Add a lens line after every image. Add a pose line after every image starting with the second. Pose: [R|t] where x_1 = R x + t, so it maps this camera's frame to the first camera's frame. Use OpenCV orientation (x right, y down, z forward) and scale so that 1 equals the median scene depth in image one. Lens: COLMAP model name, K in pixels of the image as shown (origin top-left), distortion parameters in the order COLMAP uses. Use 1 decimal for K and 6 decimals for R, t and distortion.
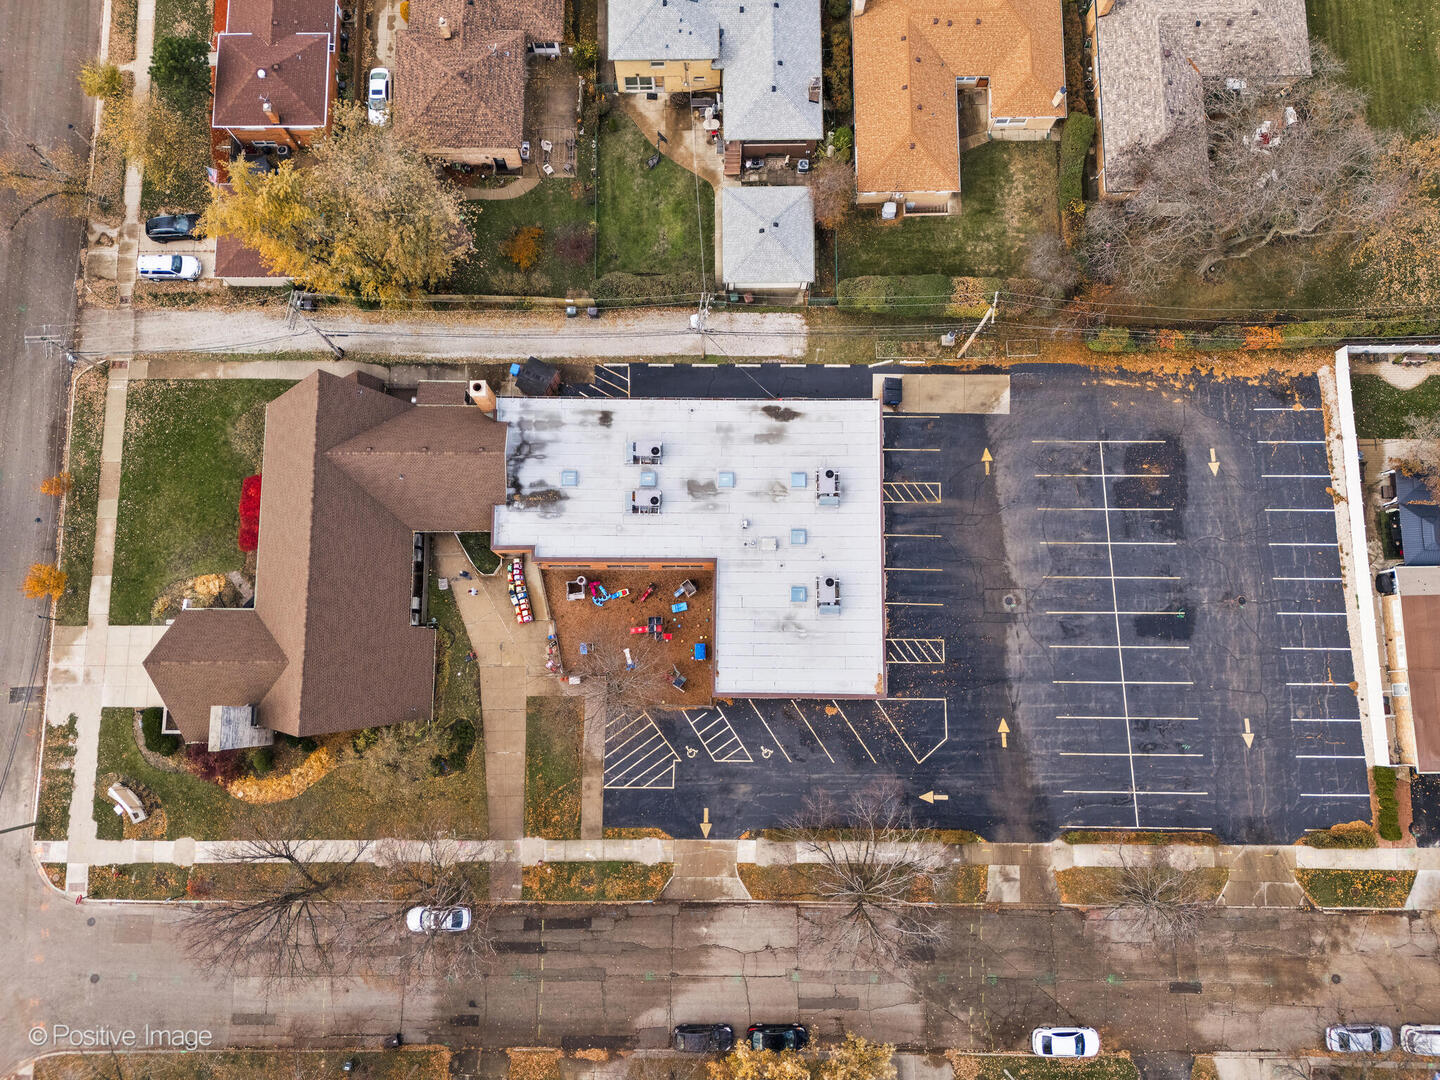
lens RADIAL K [[1036.6, 0, 714.6], [0, 1036.6, 512.1], [0, 0, 1]] dist [0.066015, -0.057041]
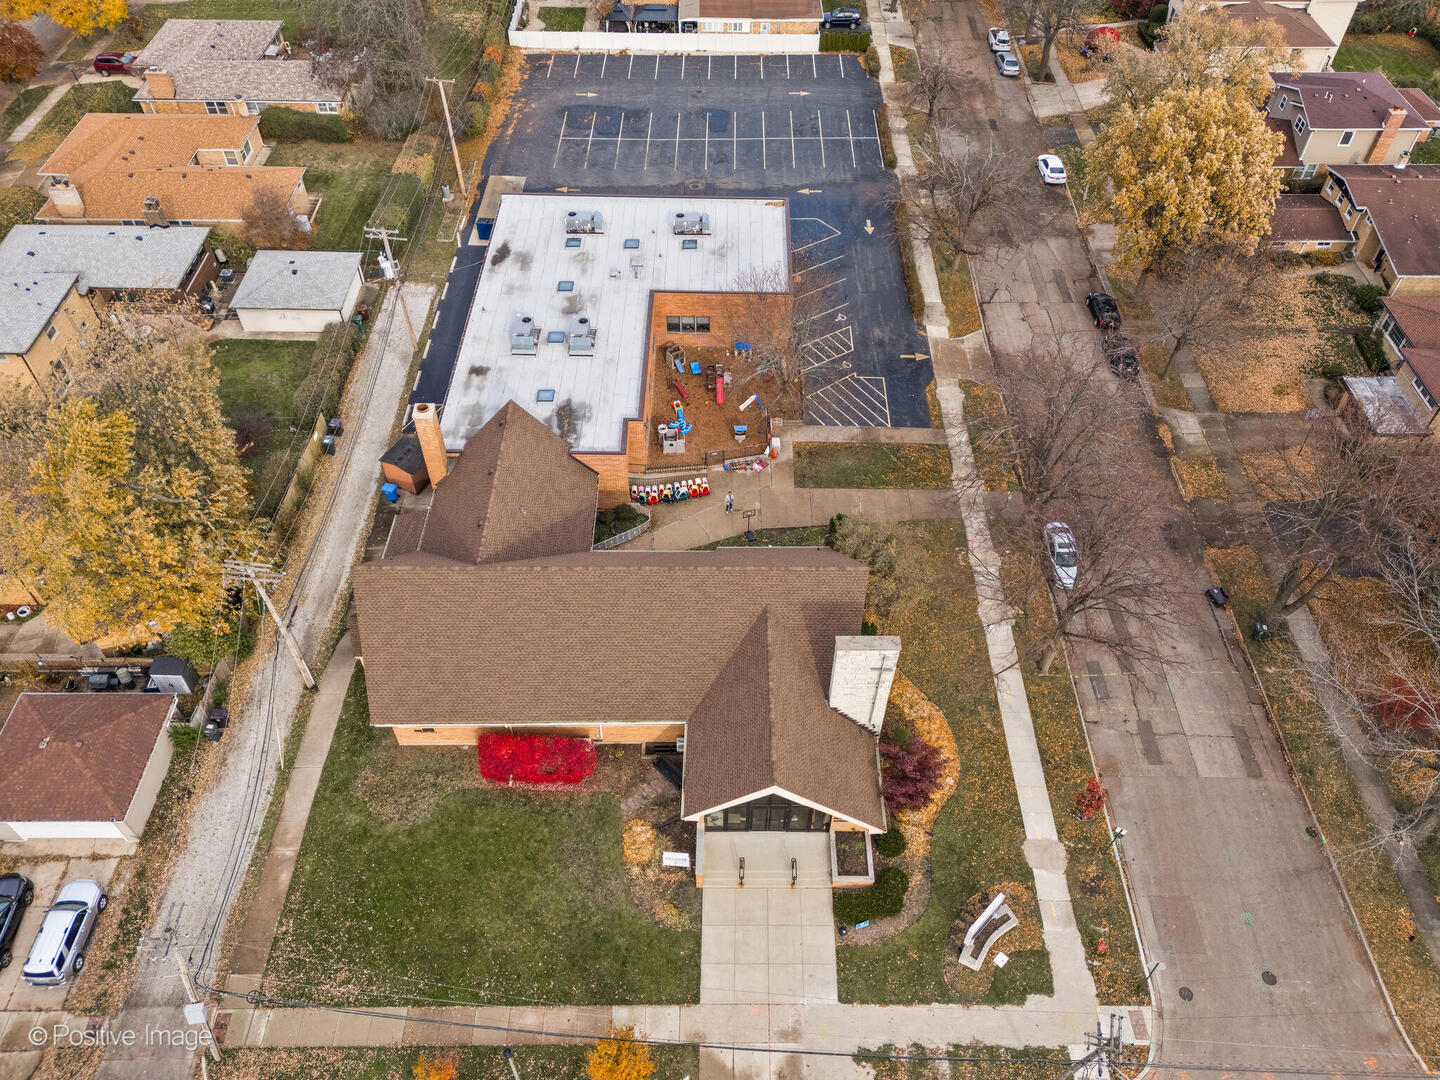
lens RADIAL K [[1074.4, 0, 717.3], [0, 1074.4, 535.9], [0, 0, 1]] dist [0.067374, -0.062893]
pose [[0.008973, -0.734088, 0.678996, -0.803492], [0.985975, 0.119659, 0.116338, 0.017687], [-0.166650, 0.668429, 0.724866, 0.402542]]
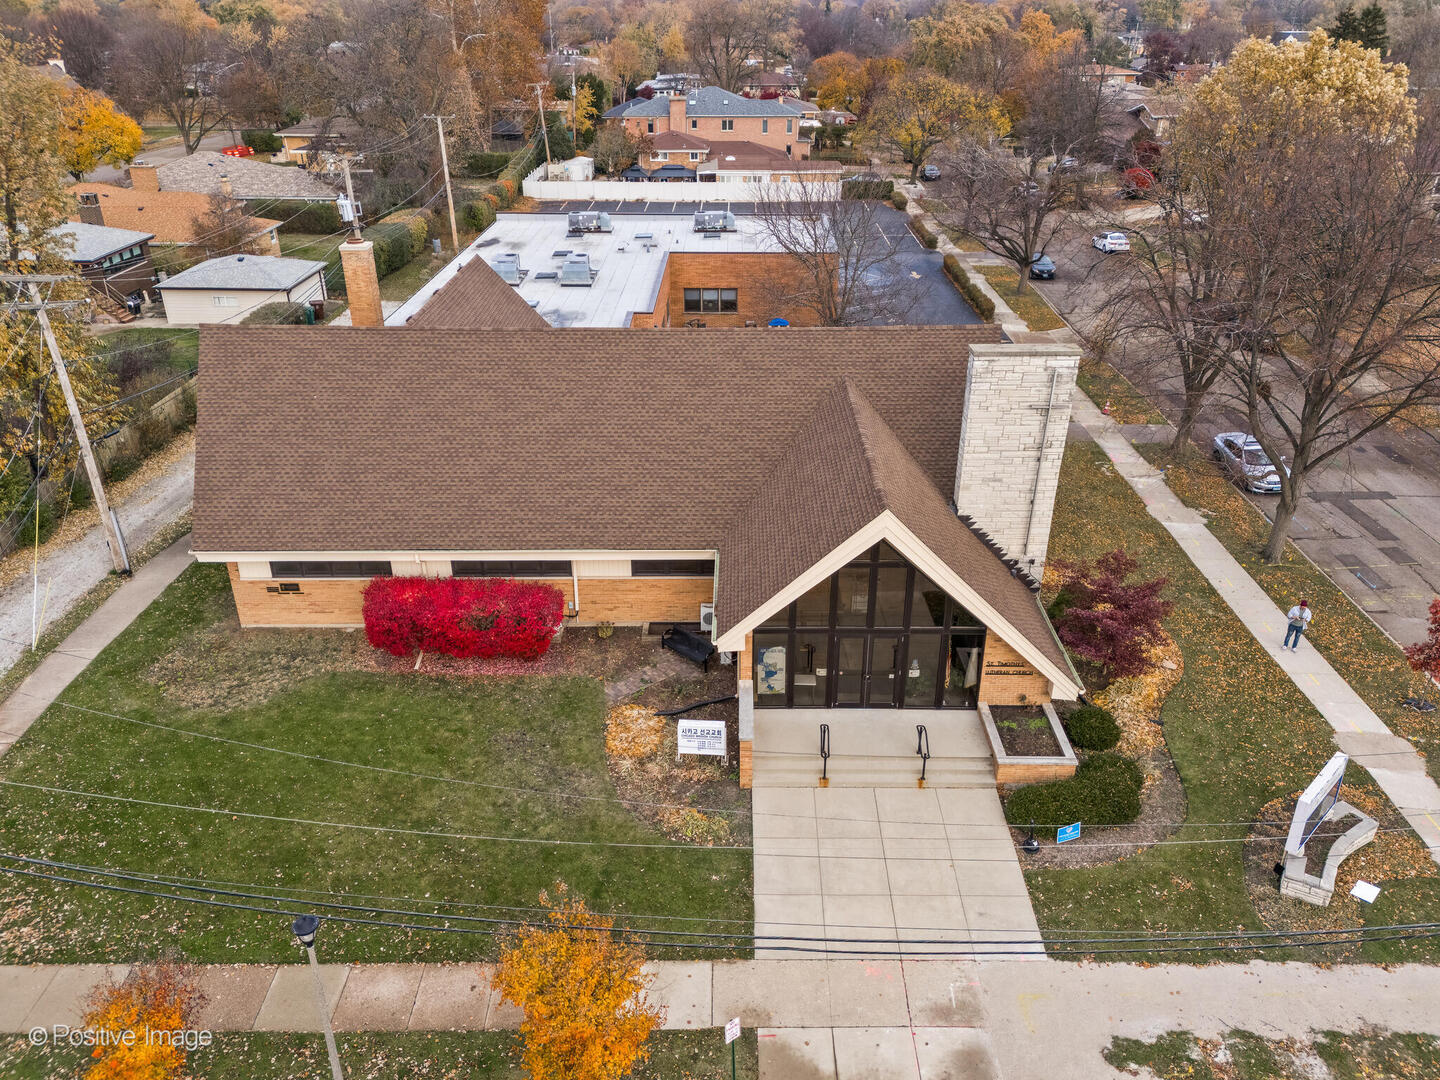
lens RADIAL K [[1067.0, 0, 718.5], [0, 1067.0, 544.5], [0, 0, 1]] dist [0.065068, -0.056478]
pose [[0.011810, -0.442630, 0.896626, -0.789999], [0.986919, 0.149345, 0.060727, 0.066776], [-0.160787, 0.884180, 0.438604, 0.797234]]
